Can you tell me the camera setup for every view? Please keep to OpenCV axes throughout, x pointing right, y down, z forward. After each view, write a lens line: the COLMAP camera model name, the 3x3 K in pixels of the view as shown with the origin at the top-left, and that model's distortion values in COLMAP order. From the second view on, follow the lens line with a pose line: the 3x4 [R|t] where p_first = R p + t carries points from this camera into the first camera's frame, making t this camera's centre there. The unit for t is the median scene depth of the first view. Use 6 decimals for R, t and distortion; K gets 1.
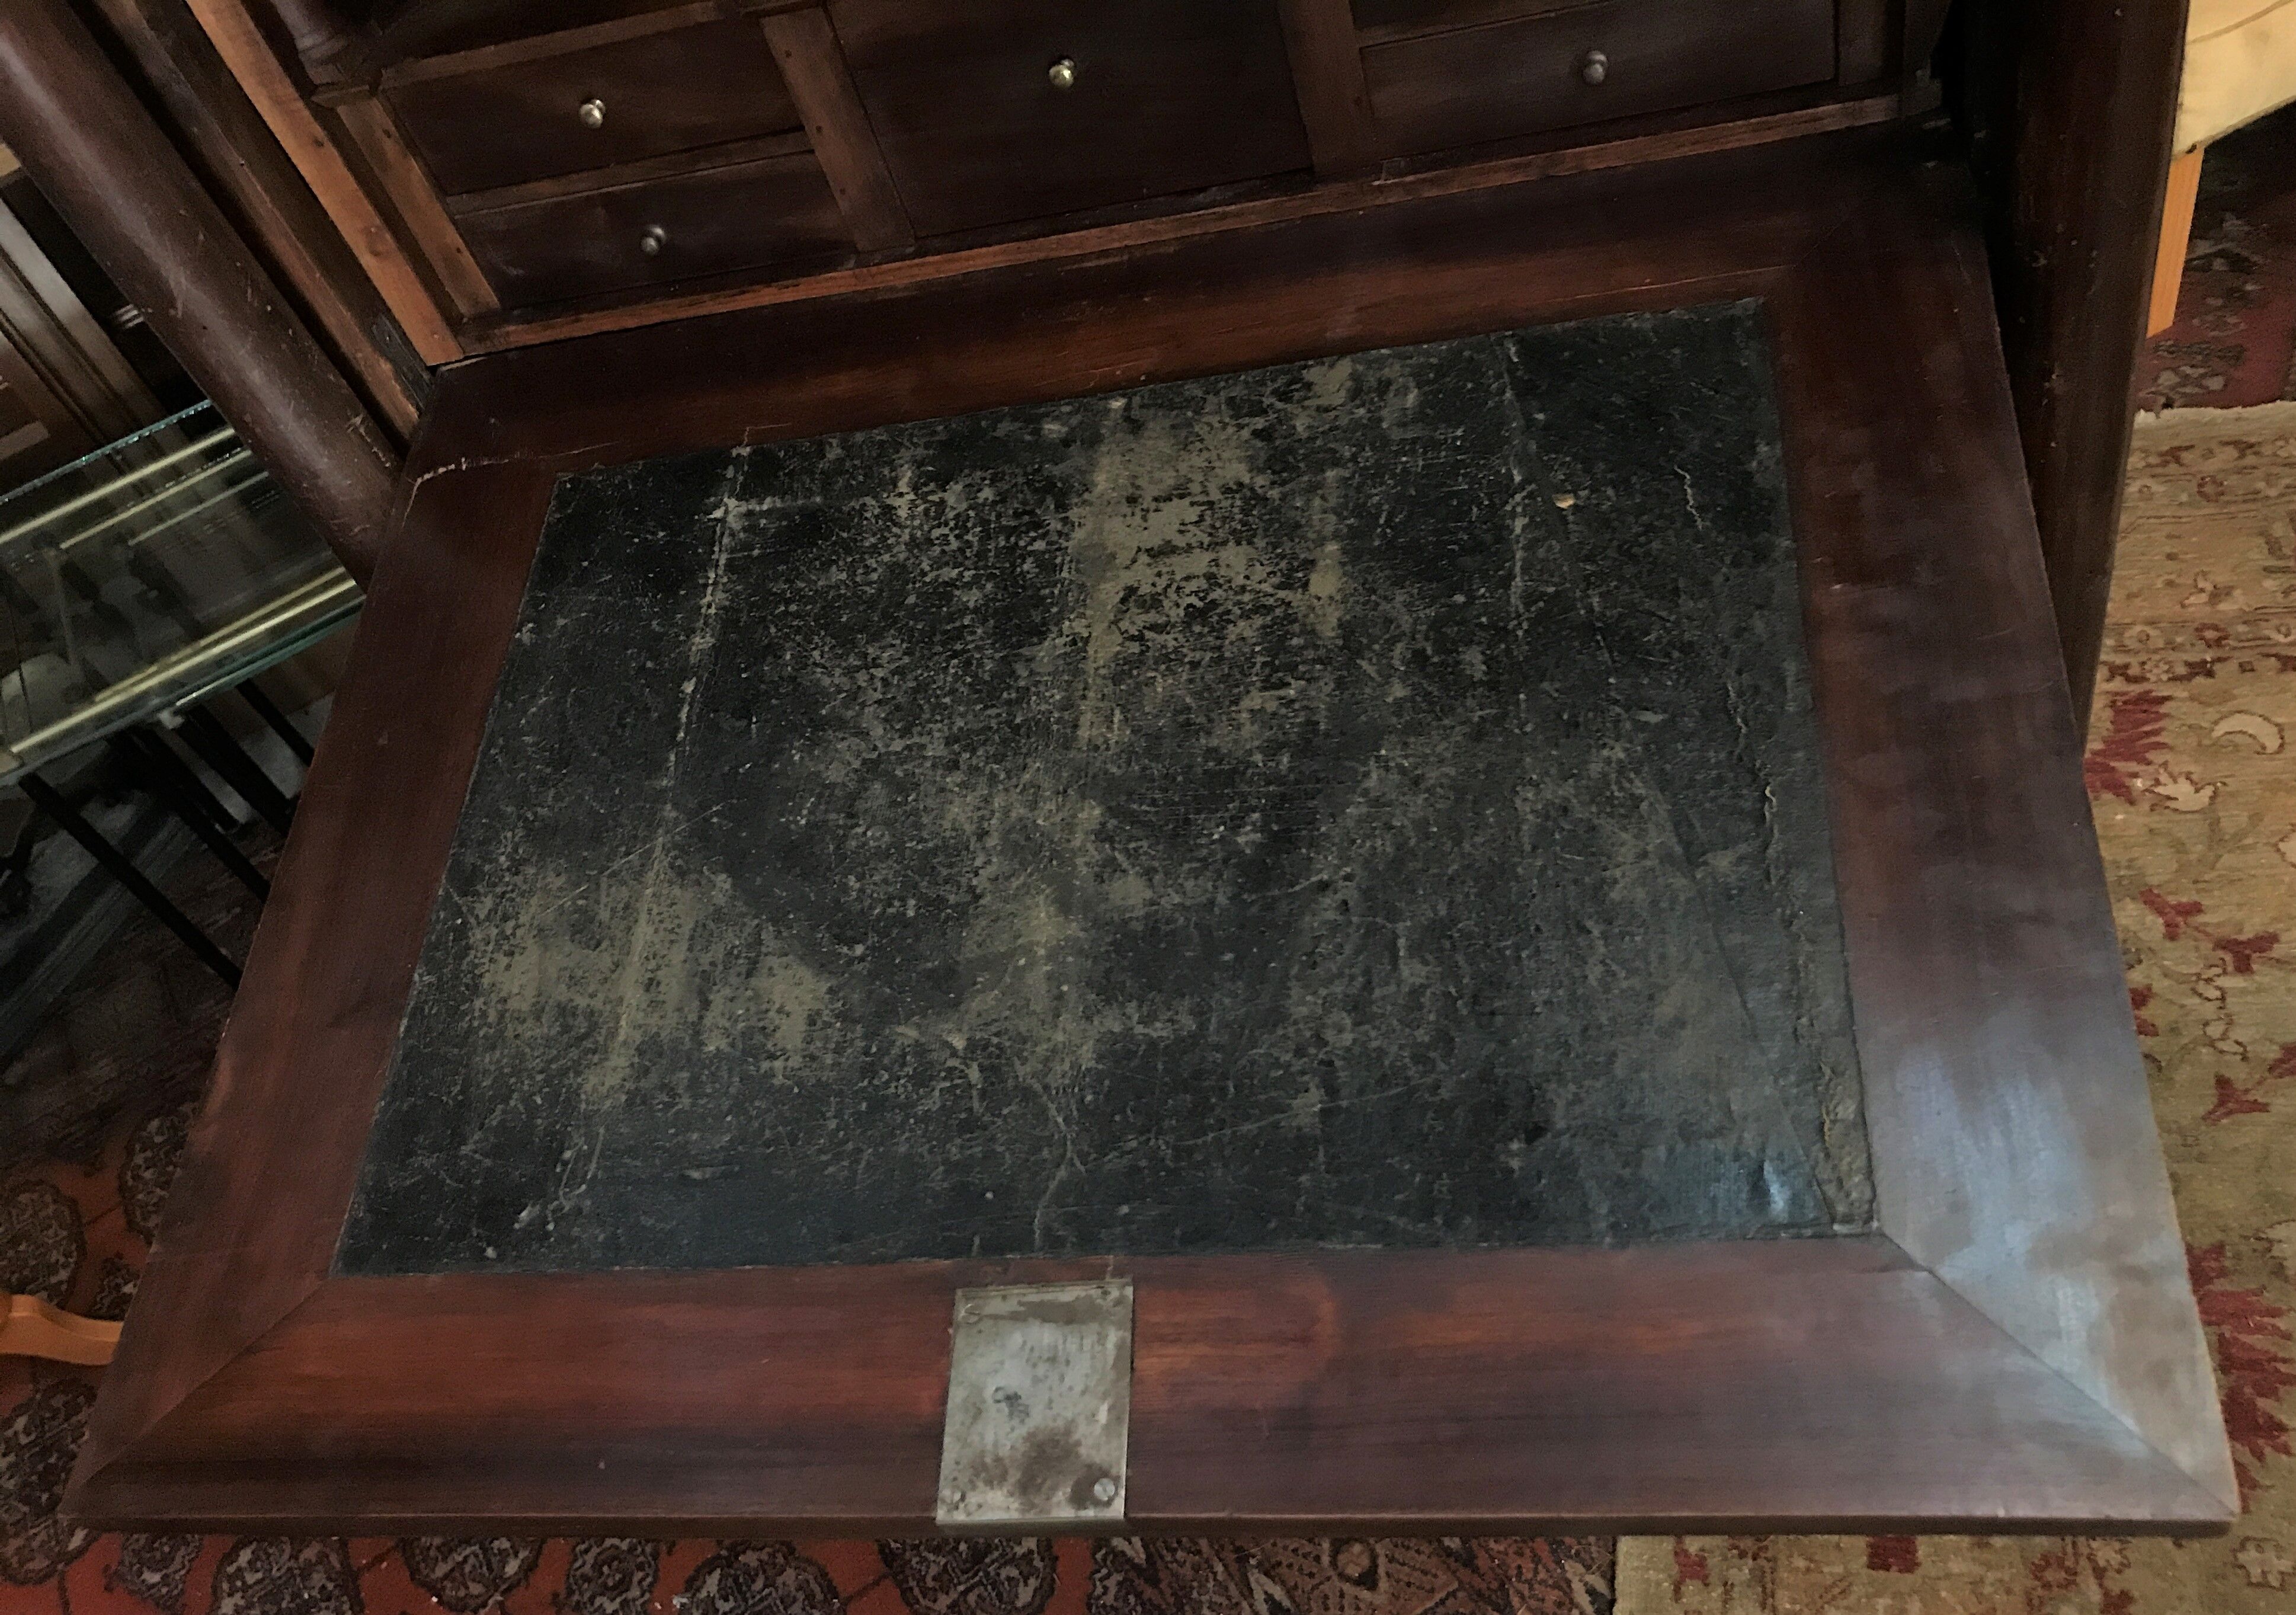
lens RADIAL K [[1988.3, 0, 1185.6], [0, 1988.3, 898.1], [0, 0, 1]] dist [0.046185, -0.088920]
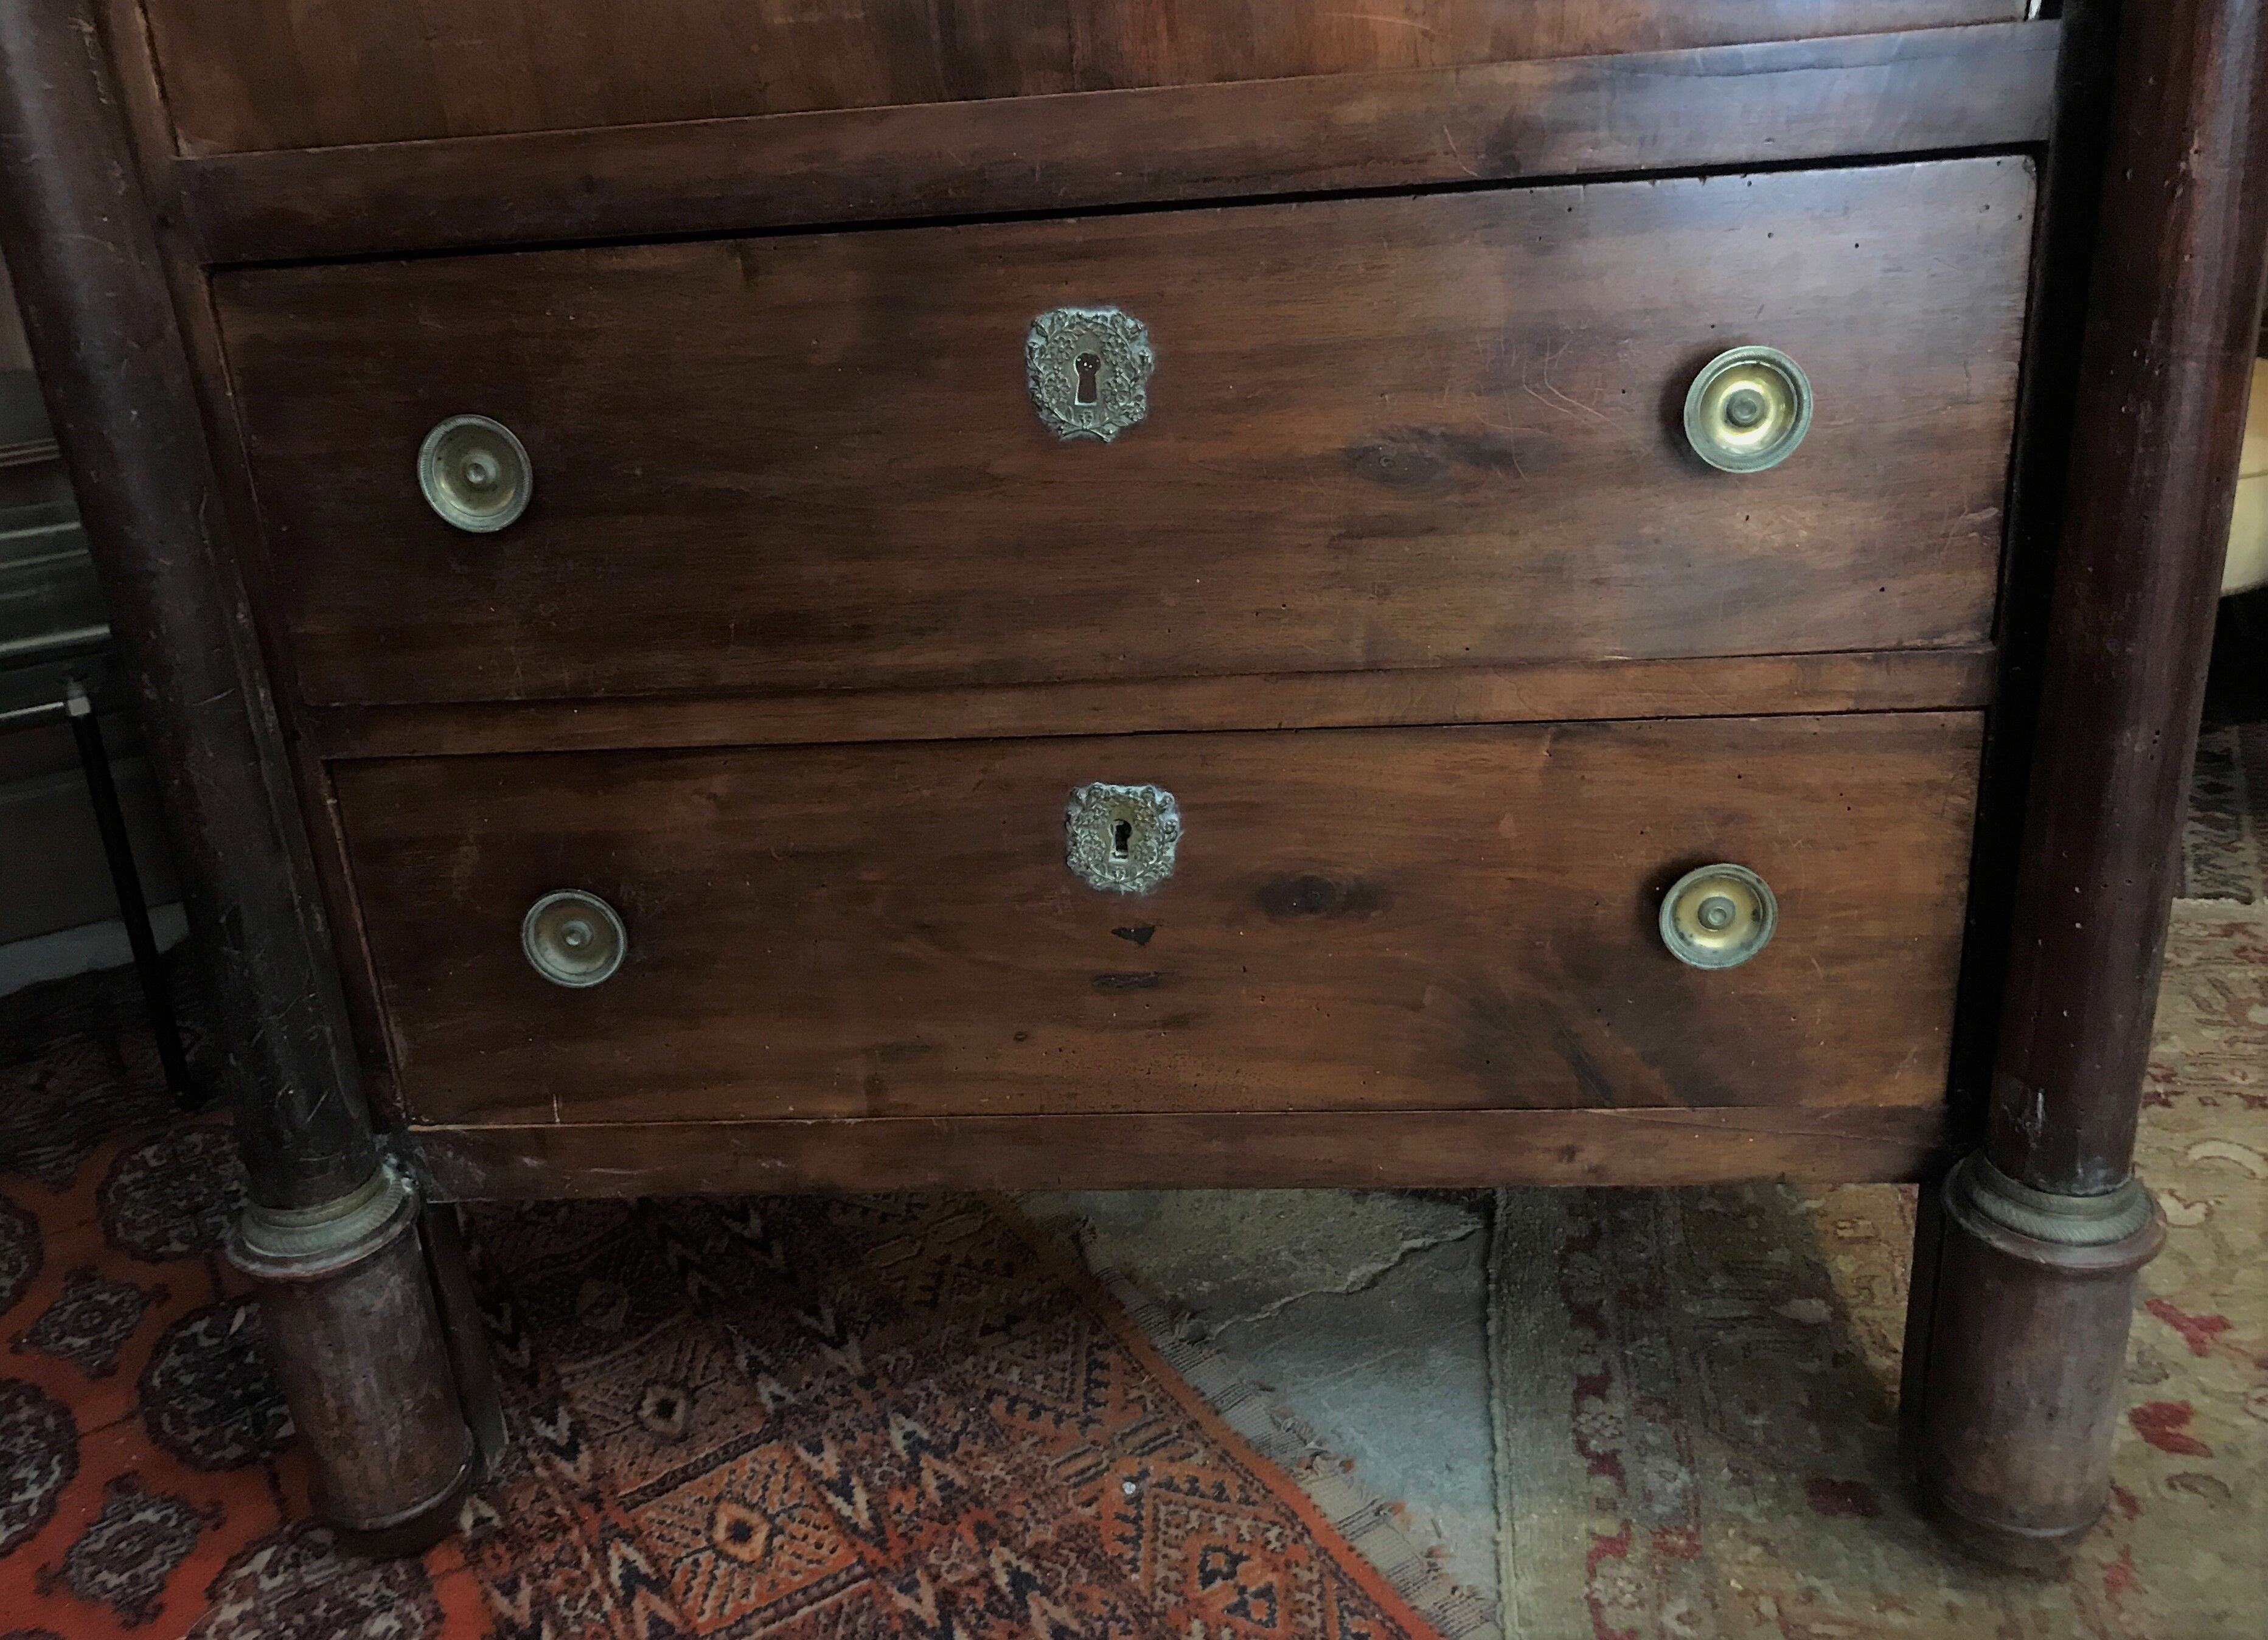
lens RADIAL K [[2047.1, 0, 1059.7], [0, 2047.1, 757.9], [0, 0, 1]] dist [0.017333, -0.022265]
pose [[0.985150, 0.161384, 0.058601, -0.037734], [-0.112615, 0.864998, -0.488974, 0.403029], [-0.129603, 0.475114, 0.870328, 0.401076]]
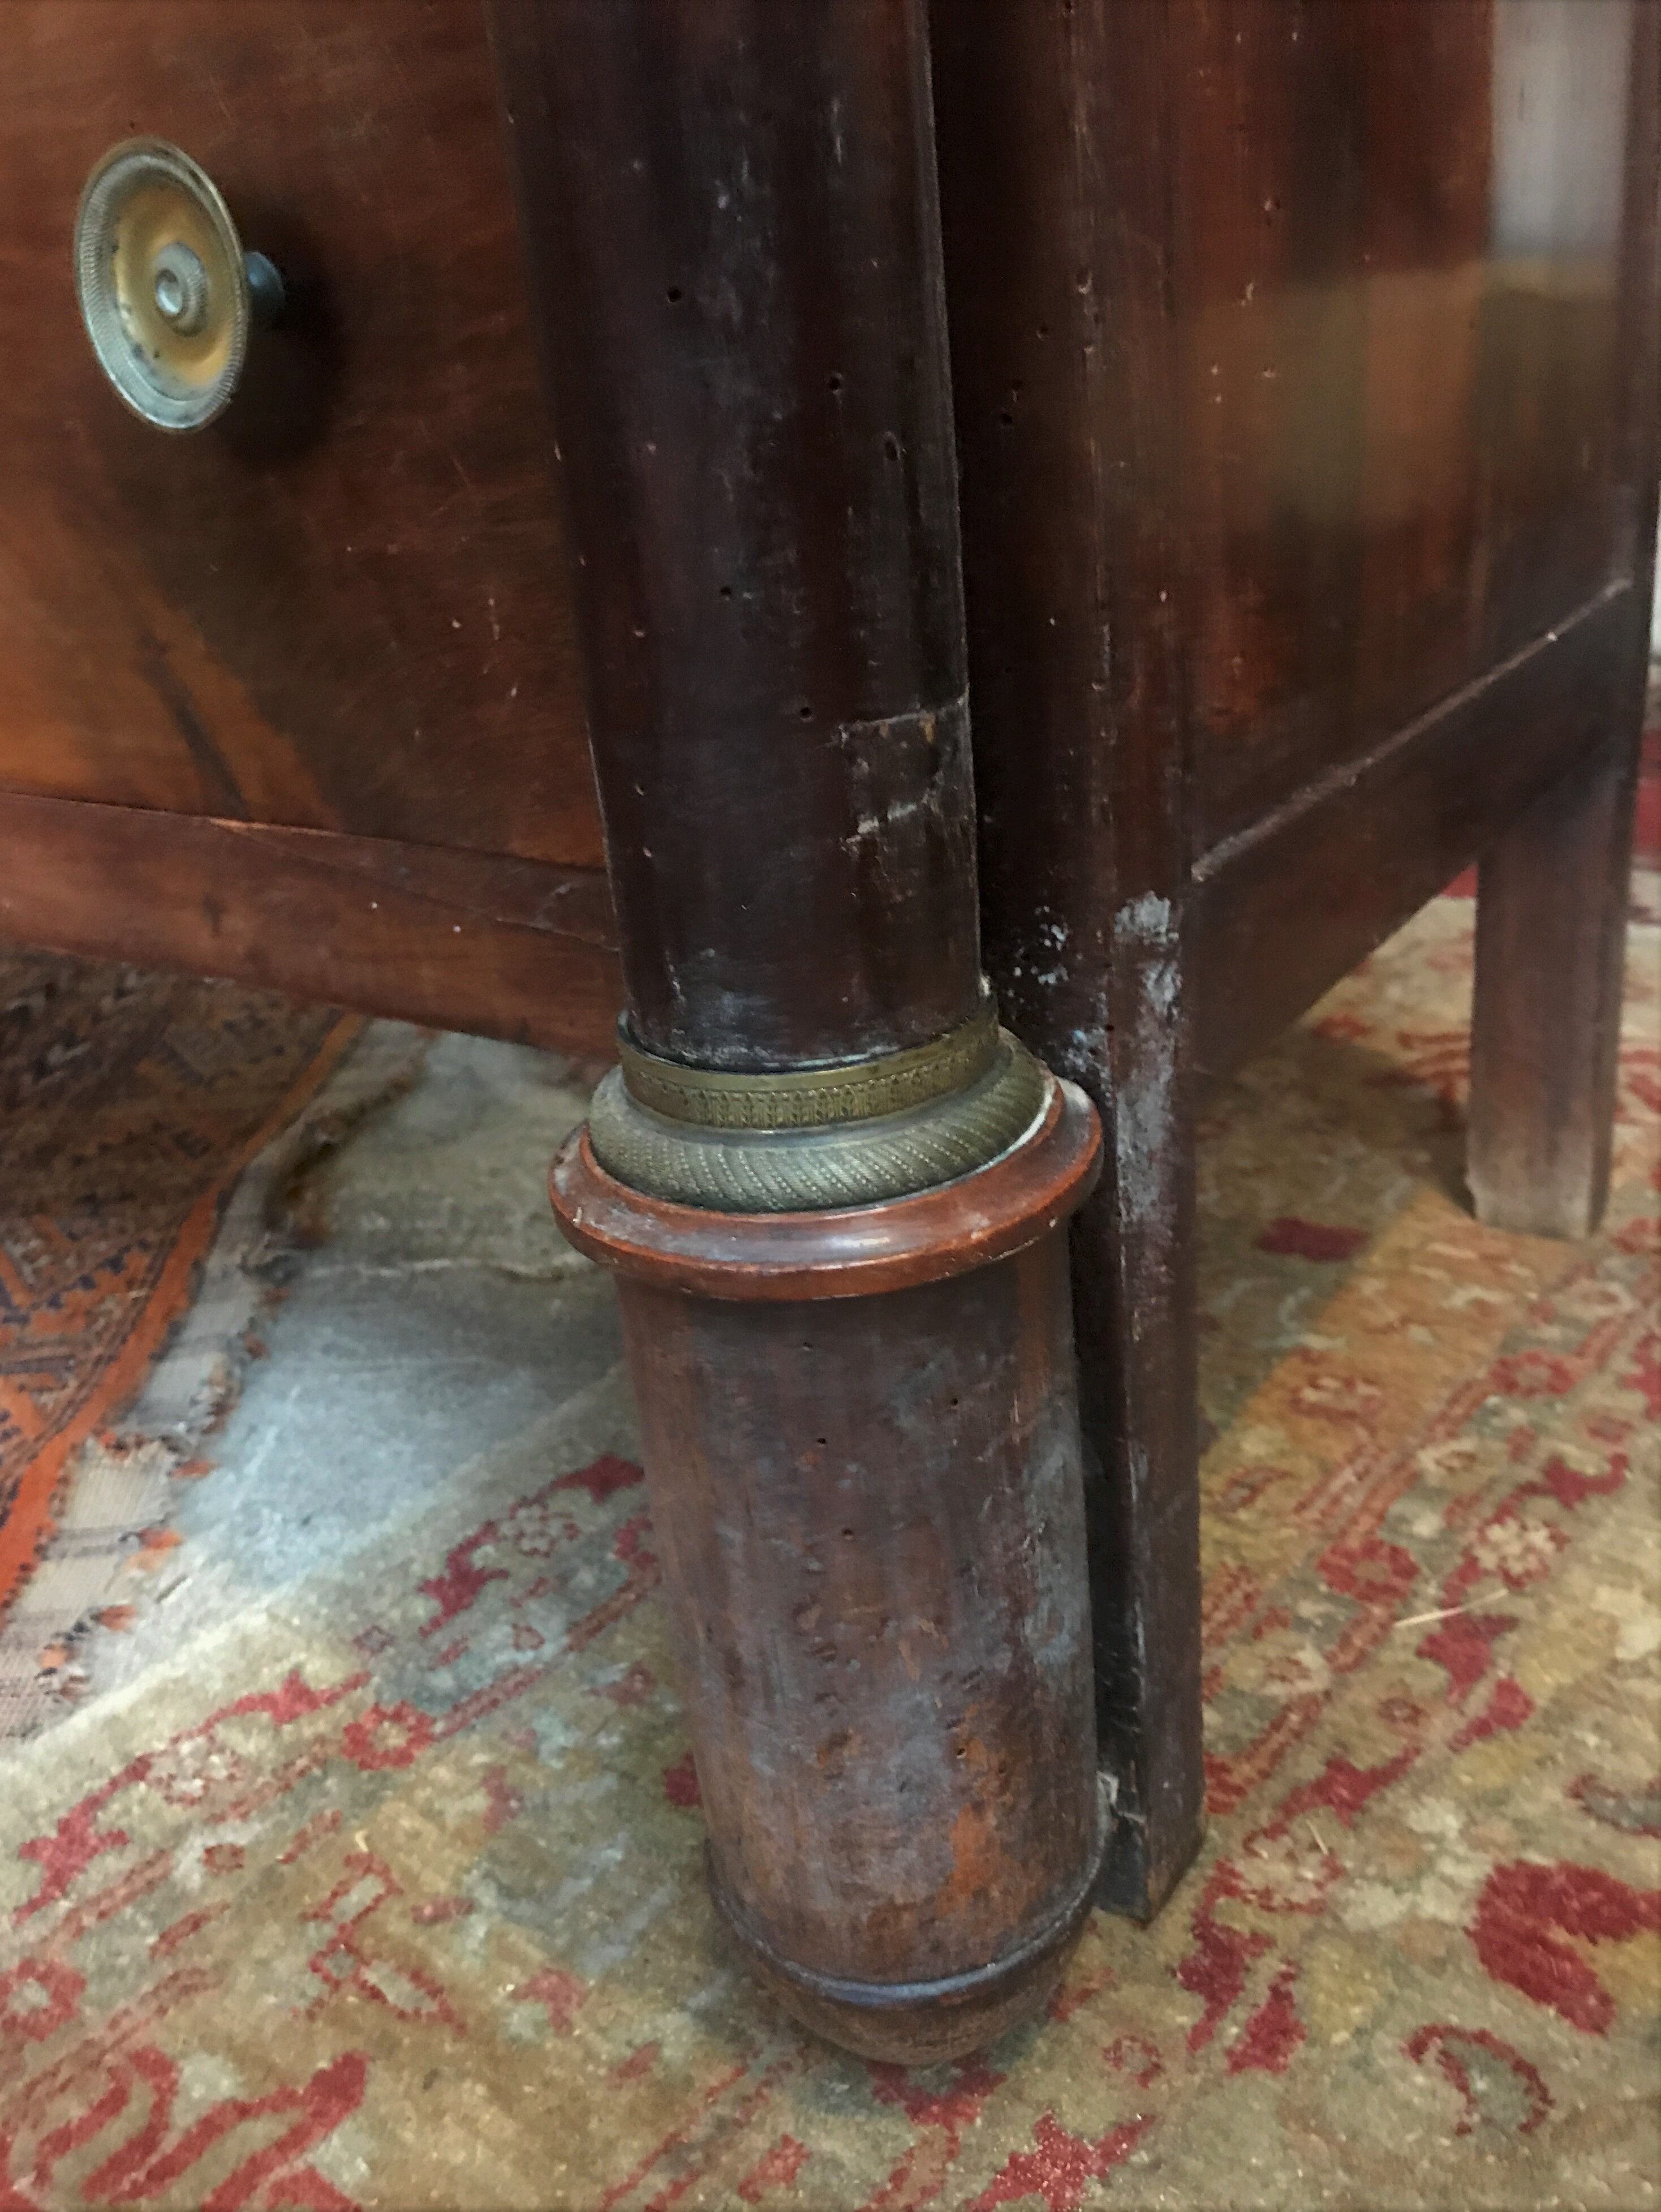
lens RADIAL K [[1941.4, 0, 815.3], [0, 1941.4, 1103.2], [0, 0, 1]] dist [-0.017920, 0.021493]
pose [[0.851889, 0.350666, -0.388998, 0.681894], [-0.473342, 0.833385, -0.285336, 0.137213], [0.224128, 0.427203, 0.875936, 1.011100]]
